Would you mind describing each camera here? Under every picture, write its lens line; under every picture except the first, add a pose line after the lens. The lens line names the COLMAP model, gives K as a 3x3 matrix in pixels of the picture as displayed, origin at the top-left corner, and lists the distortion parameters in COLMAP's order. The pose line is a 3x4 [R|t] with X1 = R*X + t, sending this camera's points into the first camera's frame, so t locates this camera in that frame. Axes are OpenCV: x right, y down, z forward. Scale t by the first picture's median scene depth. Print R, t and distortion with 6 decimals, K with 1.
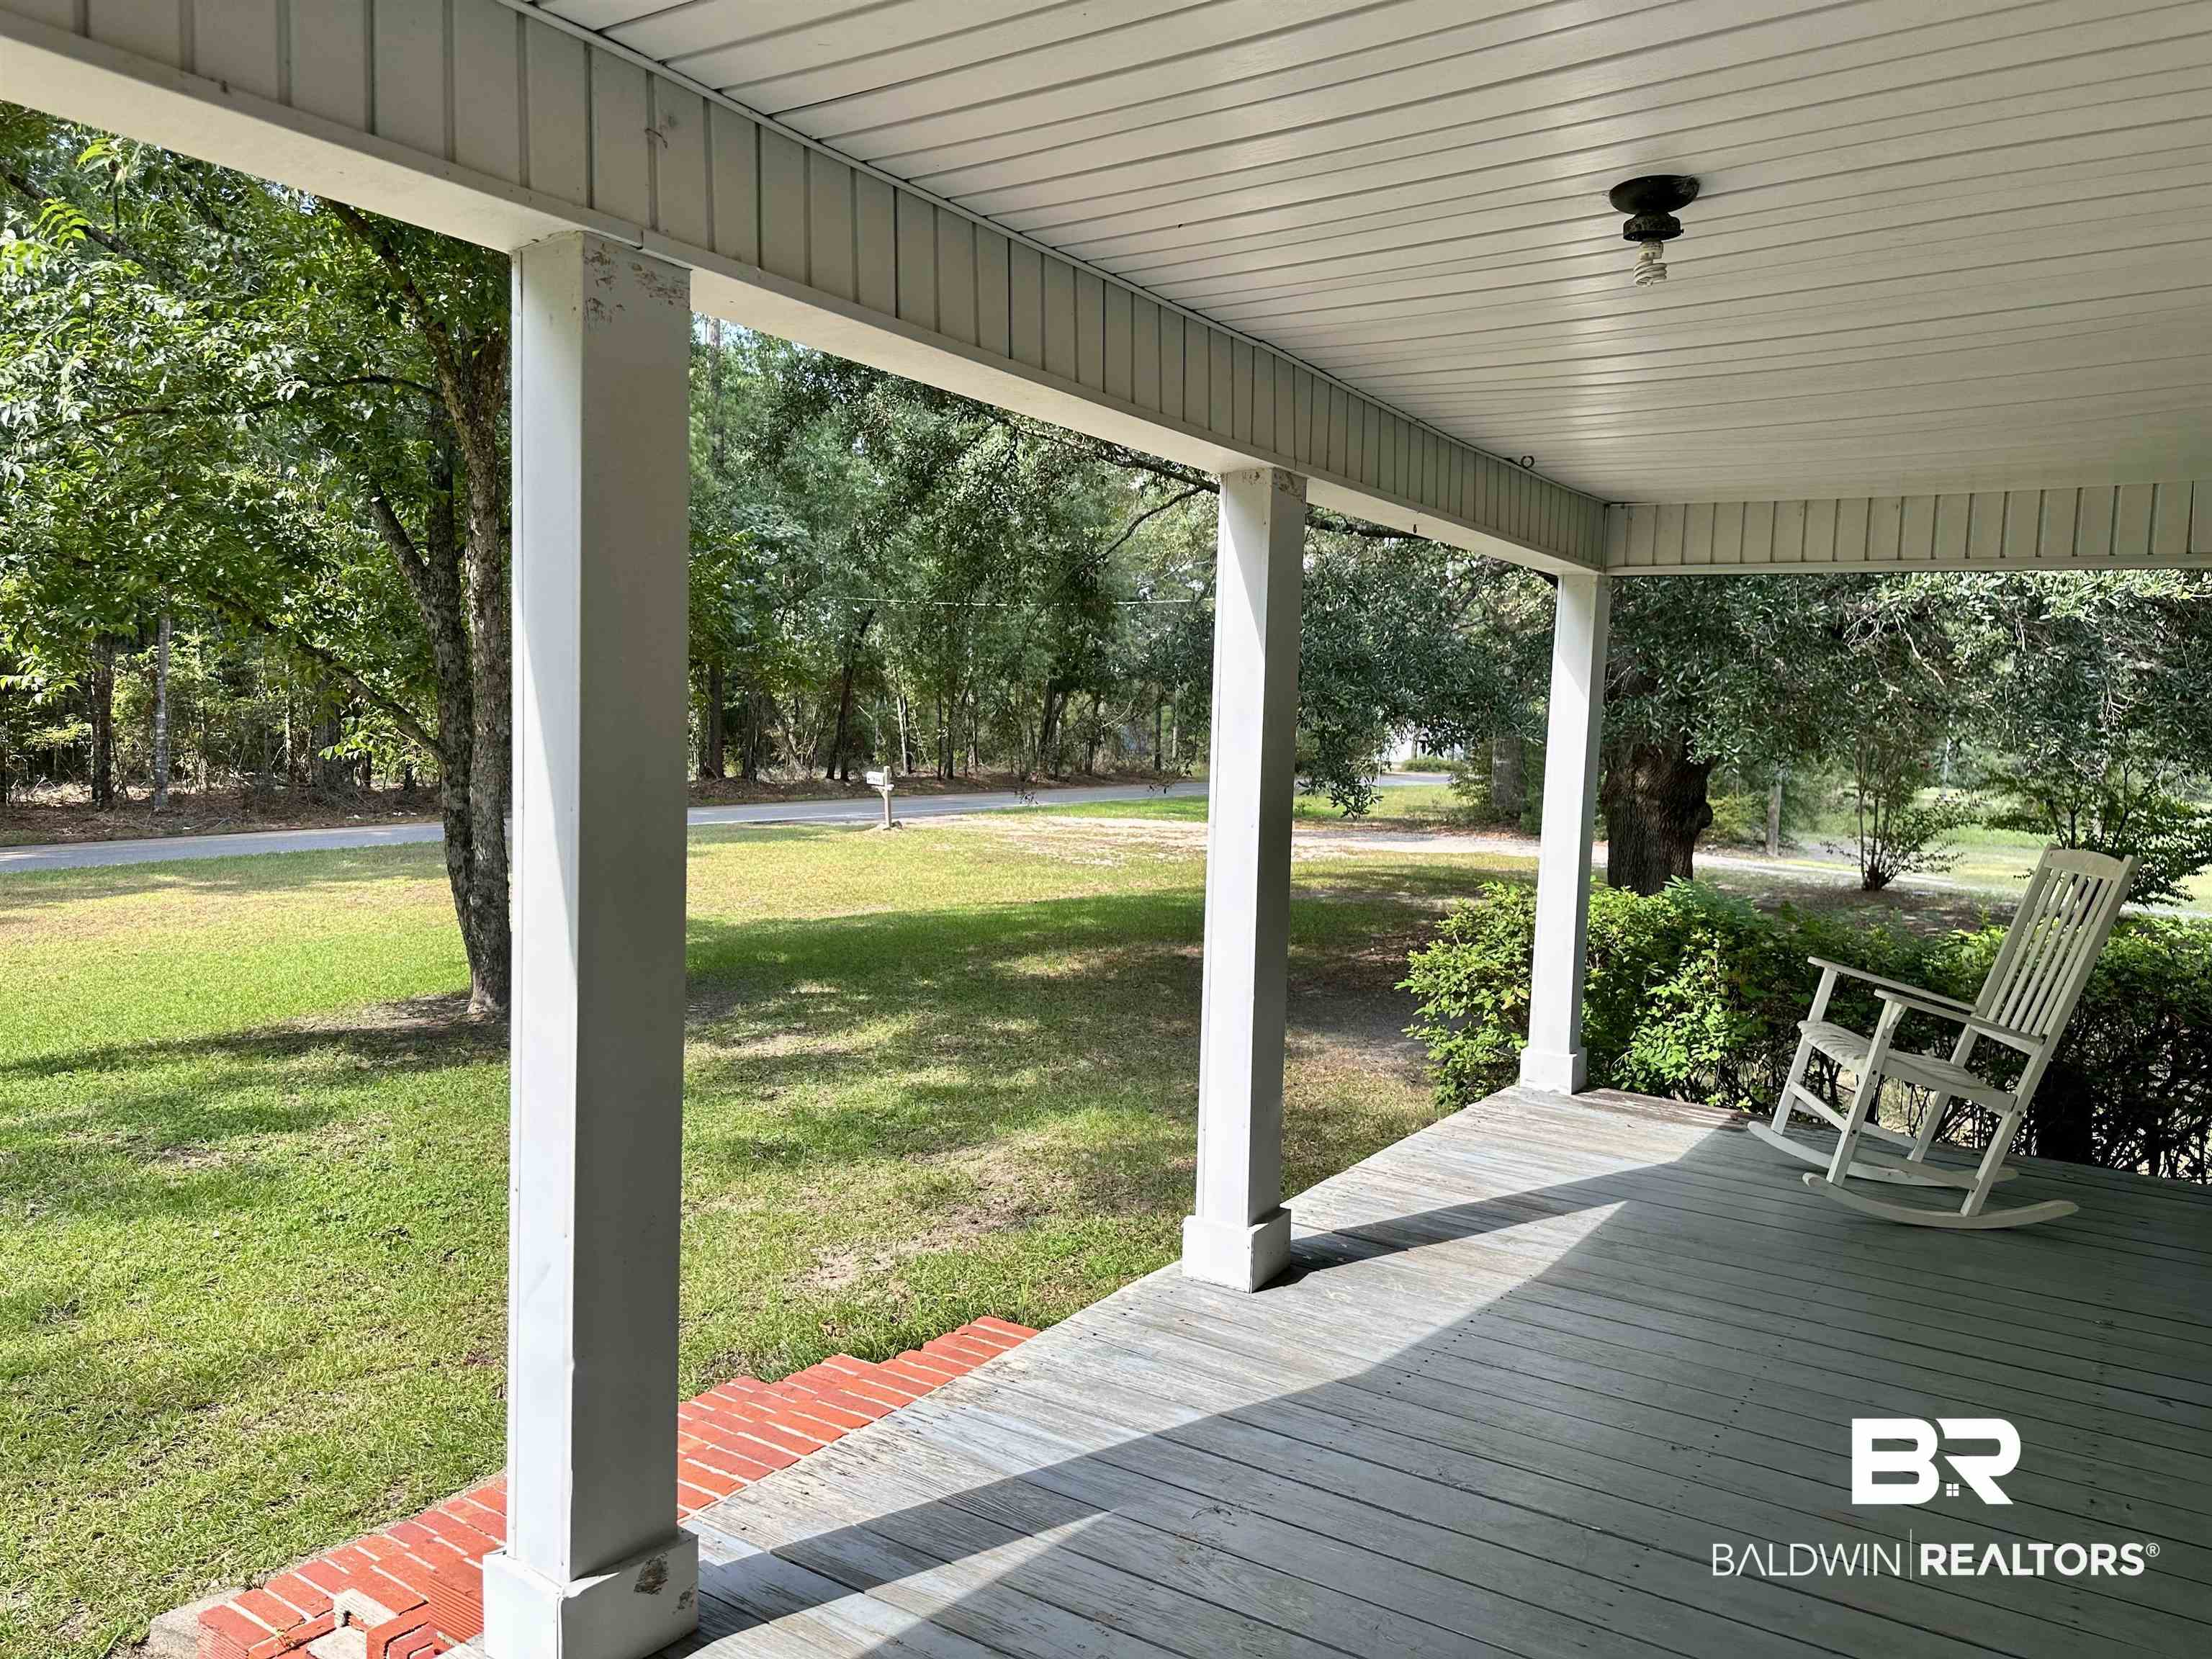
lens RADIAL K [[1576.0, 0, 1106.1], [0, 1576.0, 830.7], [0, 0, 1]] dist [0.055373, -0.046950]
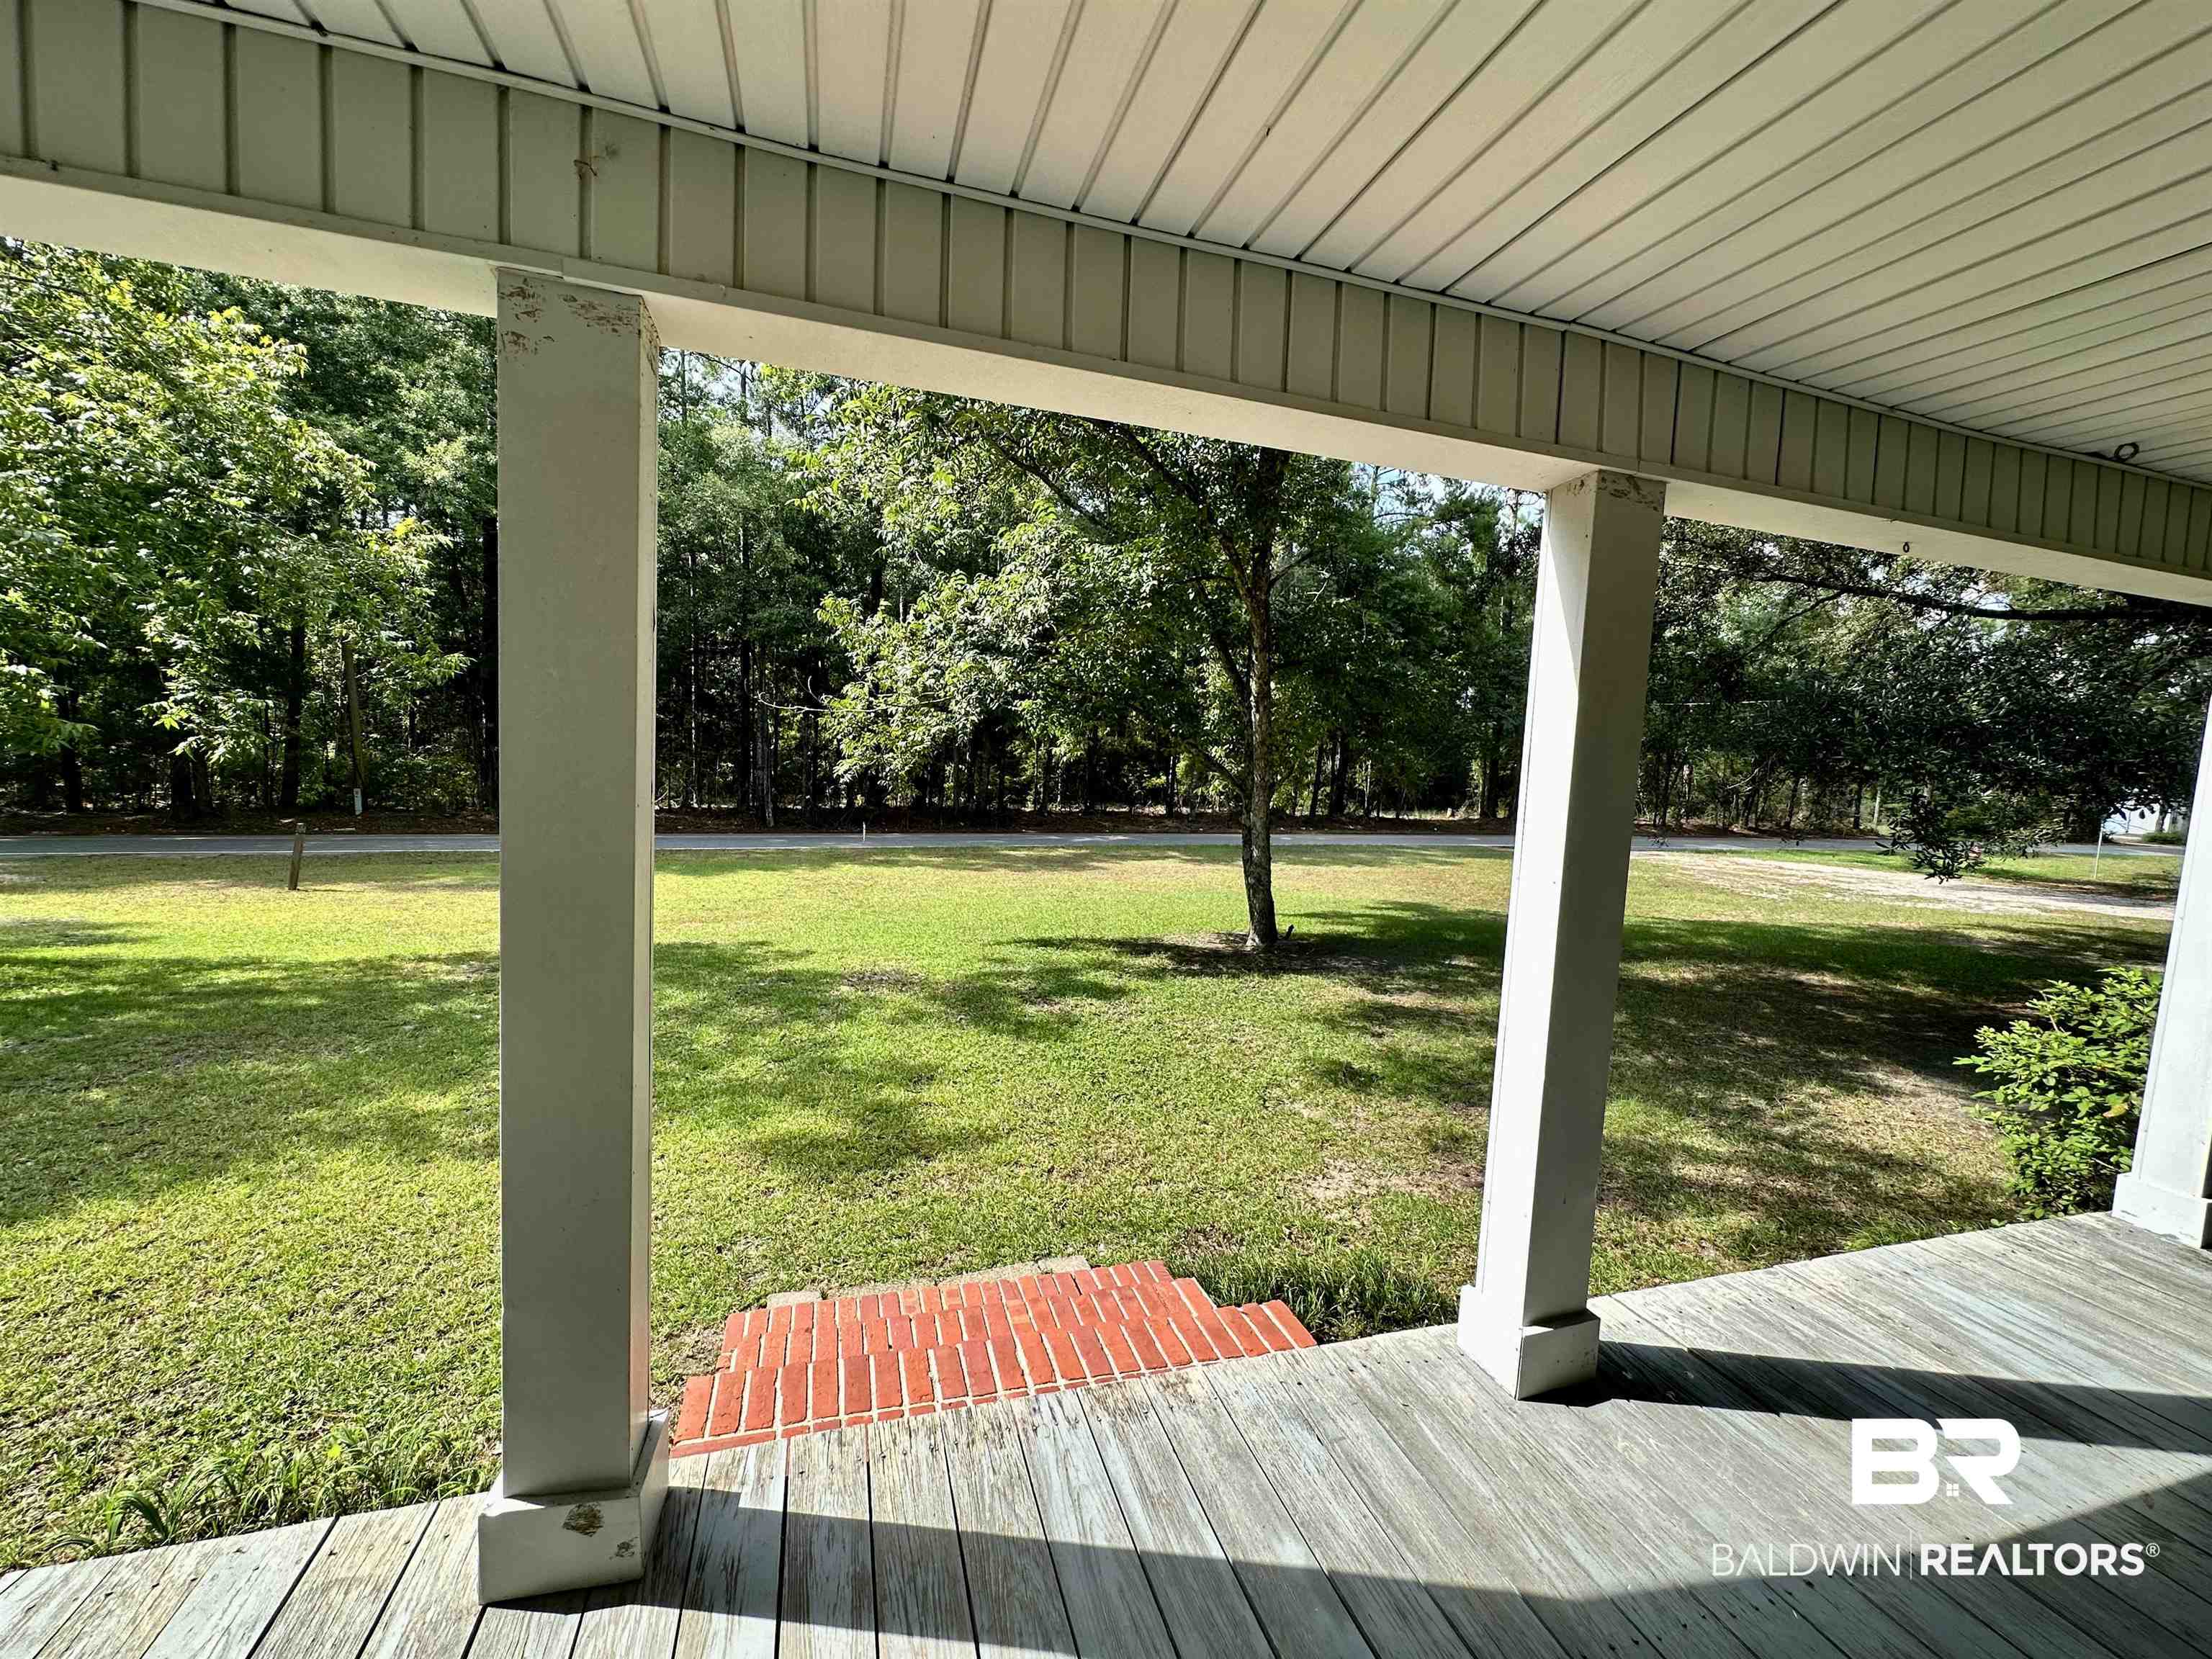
lens RADIAL K [[891.1, 0, 1102.0], [0, 891.1, 830.1], [0, 0, 1]] dist [0.005574, -0.002032]
pose [[0.773759, 0.059418, -0.630687, 0.118937], [-0.068957, 0.997576, 0.009384, -0.011194], [0.629715, 0.036229, 0.775981, 0.250995]]
